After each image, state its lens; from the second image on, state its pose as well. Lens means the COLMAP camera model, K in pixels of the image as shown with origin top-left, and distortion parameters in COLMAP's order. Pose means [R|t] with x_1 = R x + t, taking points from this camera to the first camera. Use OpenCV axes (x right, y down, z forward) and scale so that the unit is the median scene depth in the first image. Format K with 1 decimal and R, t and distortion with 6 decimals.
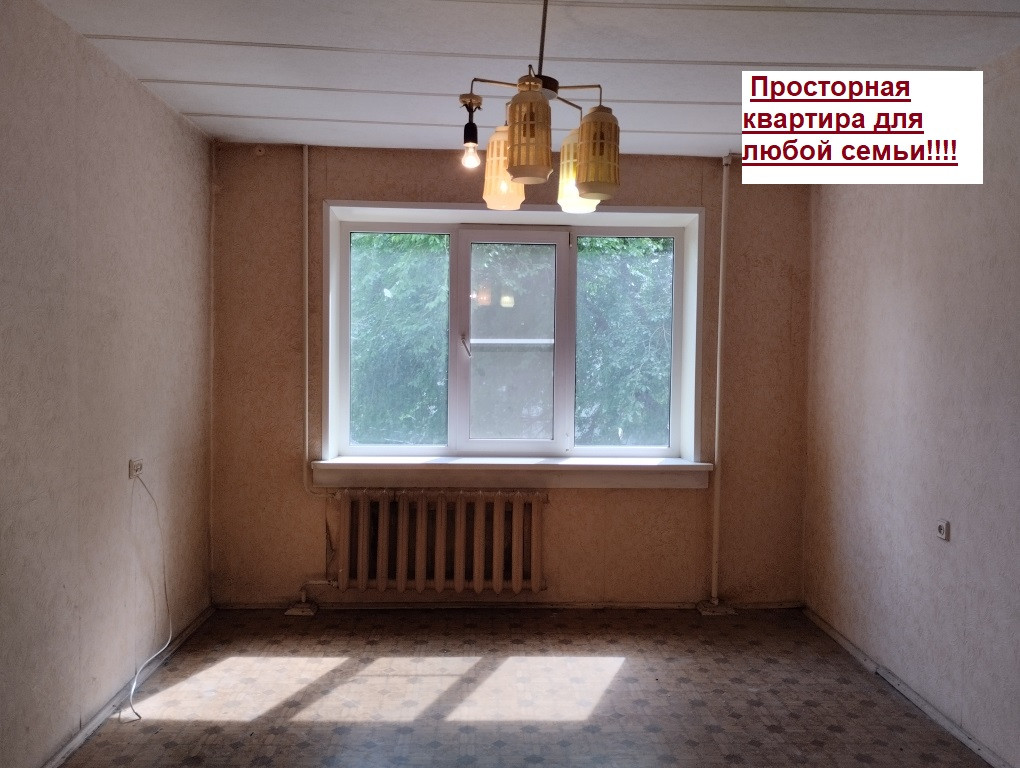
lens RADIAL K [[861.3, 0, 500.8], [0, 861.3, 386.9], [0, 0, 1]] dist [0.079256, -0.084692]
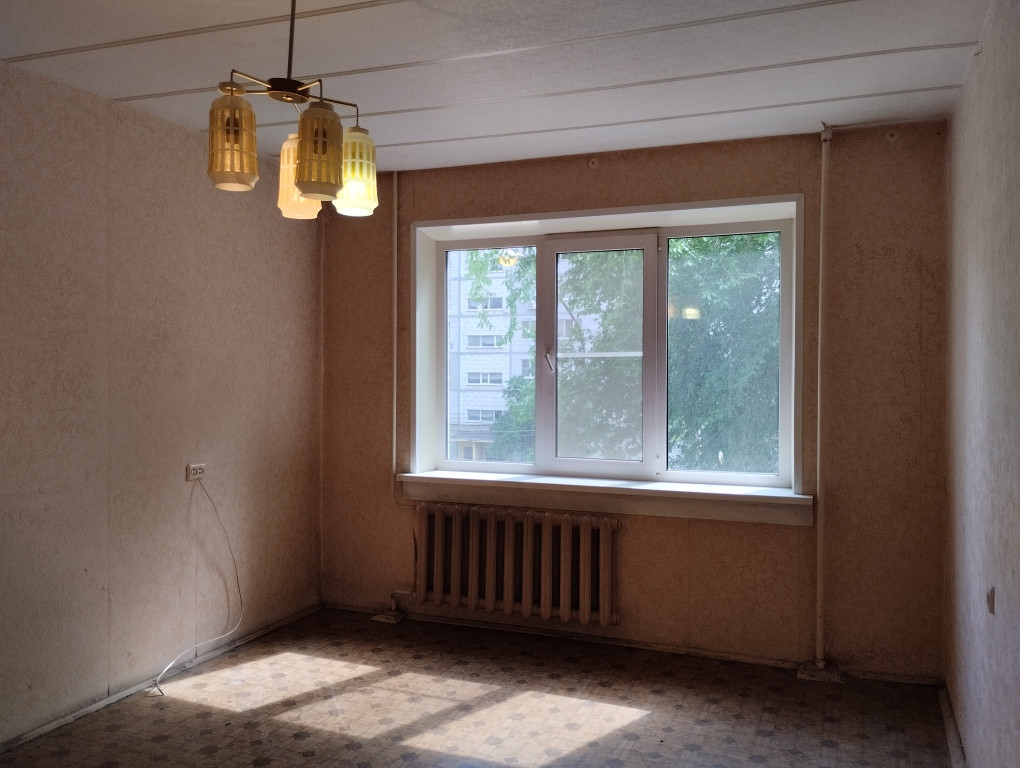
lens RADIAL K [[861.3, 0, 508.6], [0, 861.3, 383.5], [0, 0, 1]] dist [0.079256, -0.084692]
pose [[0.907651, -0.002590, -0.419717, 0.334948], [-0.008404, 0.999668, -0.024343, 0.002044], [0.419641, 0.025622, 0.907328, 0.113375]]
